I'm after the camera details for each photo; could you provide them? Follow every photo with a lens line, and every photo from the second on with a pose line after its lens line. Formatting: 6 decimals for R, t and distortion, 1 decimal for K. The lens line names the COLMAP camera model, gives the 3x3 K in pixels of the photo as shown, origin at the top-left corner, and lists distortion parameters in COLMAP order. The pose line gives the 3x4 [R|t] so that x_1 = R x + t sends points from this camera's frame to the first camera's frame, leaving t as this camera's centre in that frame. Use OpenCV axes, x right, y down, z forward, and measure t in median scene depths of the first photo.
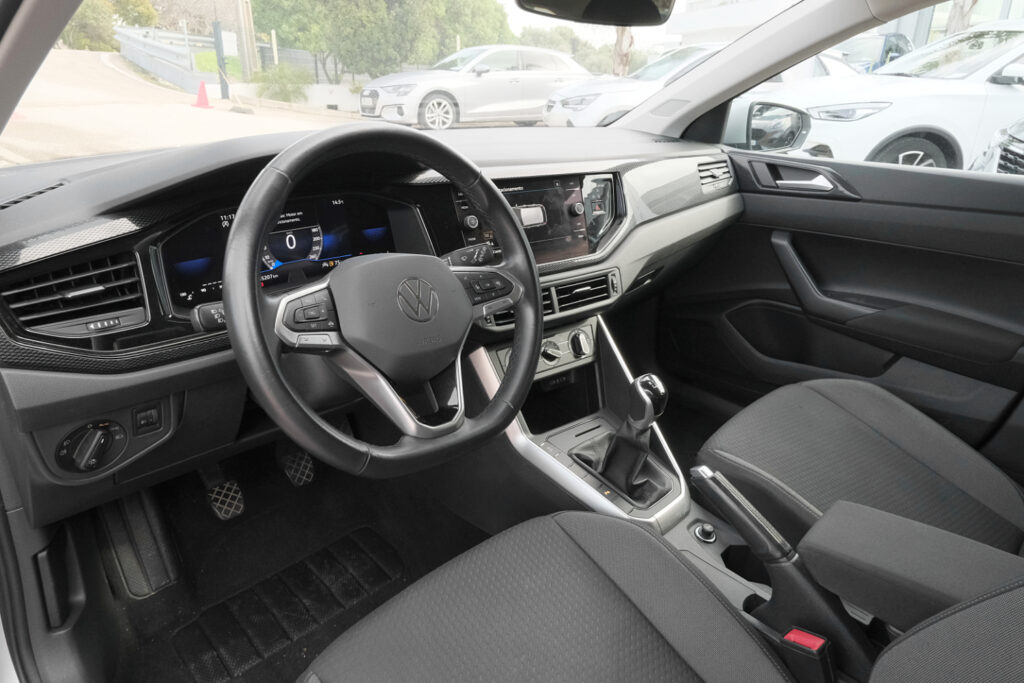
lens RADIAL K [[646.8, 0, 516.7], [0, 646.8, 338.2], [0, 0, 1]] dist [-0.006910, 0.000056]
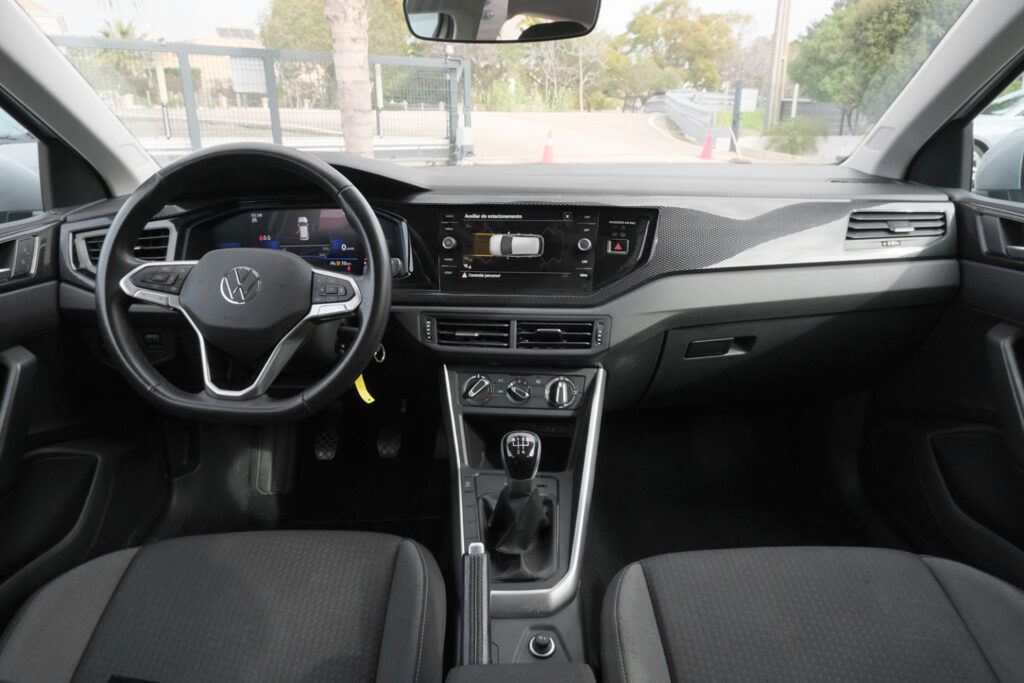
lens RADIAL K [[646.8, 0, 508.8], [0, 646.8, 332.4], [0, 0, 1]] dist [-0.006910, 0.000056]
pose [[0.710279, 0.180191, -0.680467, 0.070232], [-0.236946, 0.971472, 0.009924, -0.007066], [0.662843, 0.154185, 0.732712, 0.031481]]
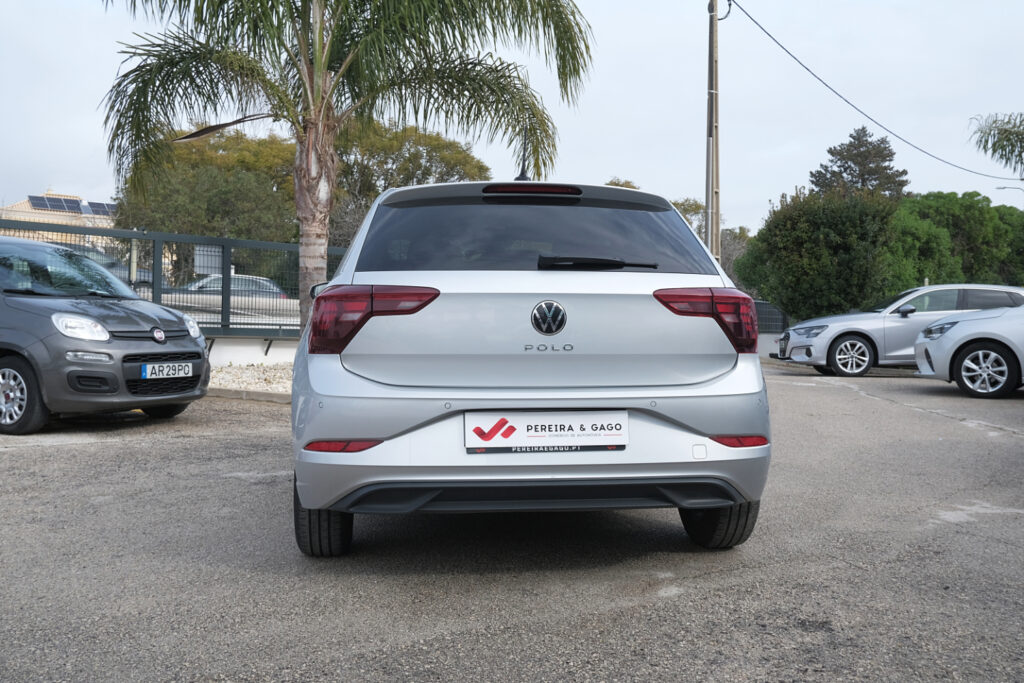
lens RADIAL K [[956.8, 0, 506.8], [0, 956.8, 336.9], [0, 0, 1]] dist [-0.023162, 0.000000]
pose [[0.781618, -0.017301, -0.623518, 0.338959], [-0.224655, 0.924722, -0.307277, 0.153640], [0.581897, 0.380250, 0.718892, -0.266645]]
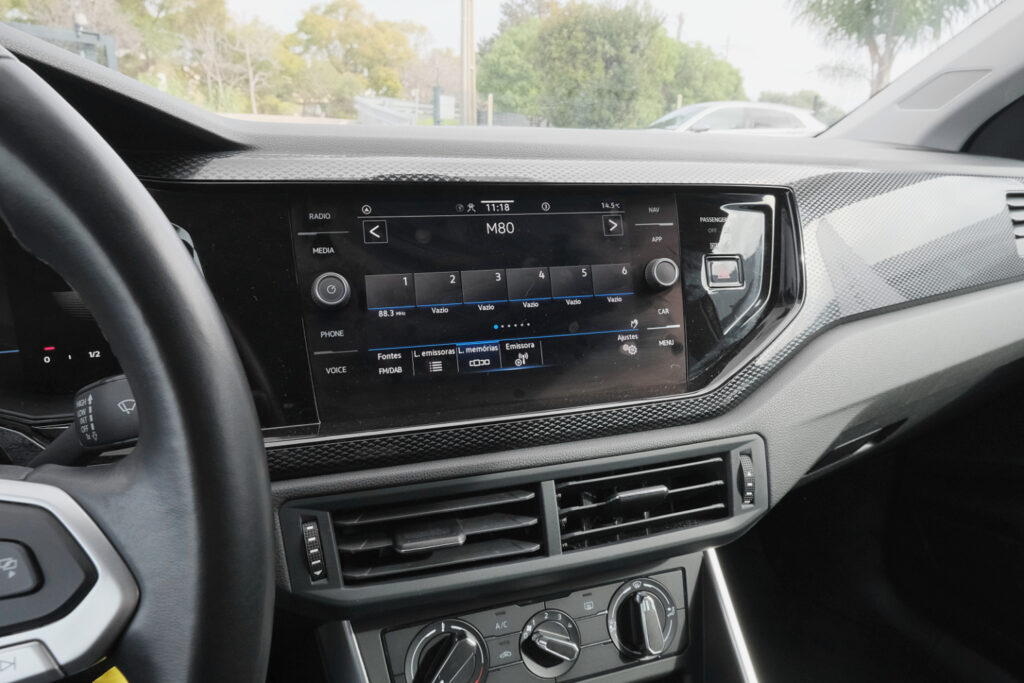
lens RADIAL K [[688.1, 0, 518.4], [0, 688.1, 340.6], [0, 0, 1]] dist [-0.019416, 0.011900]
pose [[0.950455, 0.079481, -0.300530, 0.014985], [-0.111327, 0.989669, -0.090343, -0.012095], [0.290245, 0.119324, 0.949484, 0.063509]]
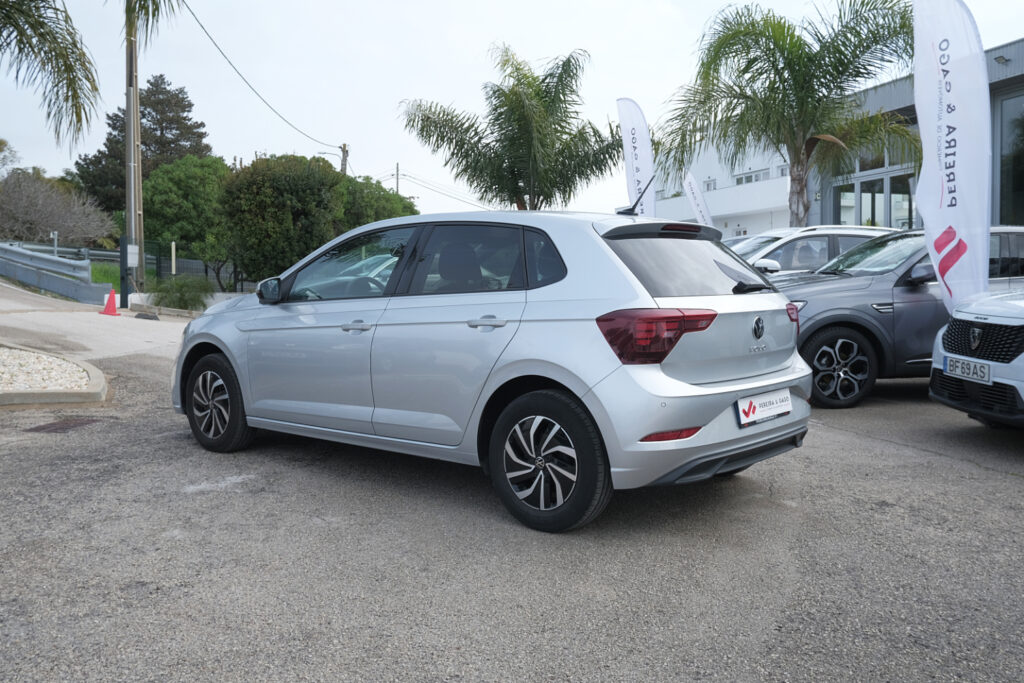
lens RADIAL K [[956.8, 0, 505.3], [0, 956.8, 345.6], [0, 0, 1]] dist [-0.023162, 0.000000]
pose [[0.997201, -0.030229, 0.068387, 0.027831], [0.050155, 0.948771, -0.311959, 0.188551], [-0.055454, 0.314516, 0.947631, -0.442404]]
